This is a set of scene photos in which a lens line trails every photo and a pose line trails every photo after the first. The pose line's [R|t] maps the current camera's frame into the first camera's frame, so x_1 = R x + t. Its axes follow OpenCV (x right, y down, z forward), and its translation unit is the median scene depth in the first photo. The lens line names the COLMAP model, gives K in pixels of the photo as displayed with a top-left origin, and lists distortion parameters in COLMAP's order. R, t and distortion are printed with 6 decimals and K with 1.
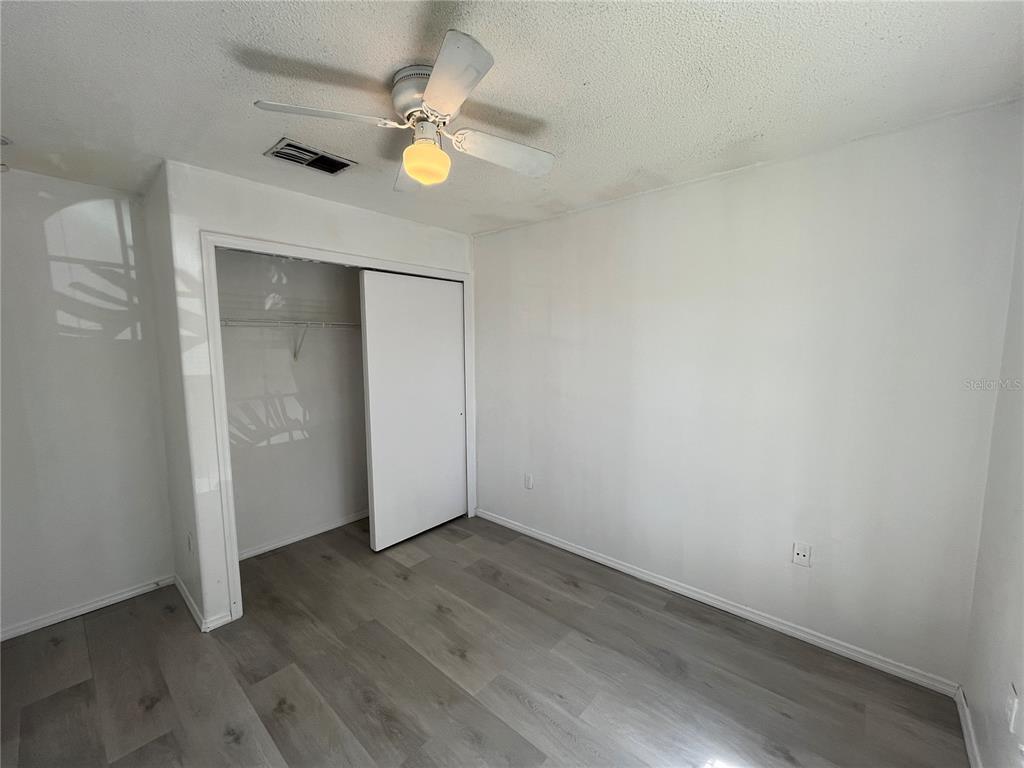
lens RADIAL K [[415.7, 0, 511.6], [0, 415.7, 385.9], [0, 0, 1]] dist [-0.004116, 0.000112]
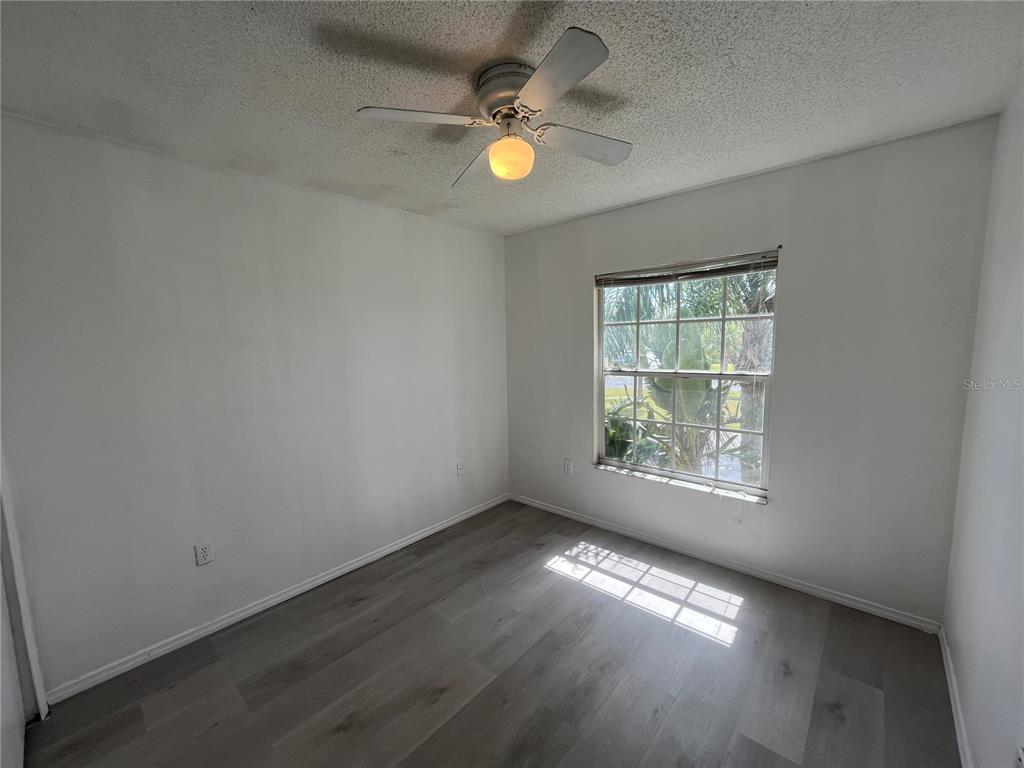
lens RADIAL K [[415.7, 0, 509.9], [0, 415.7, 386.3], [0, 0, 1]] dist [-0.004116, 0.000112]
pose [[0.005378, -0.108261, 0.994108, -0.828437], [0.120006, 0.987008, 0.106839, -0.061474], [-0.992759, 0.118724, 0.018300, 0.681128]]
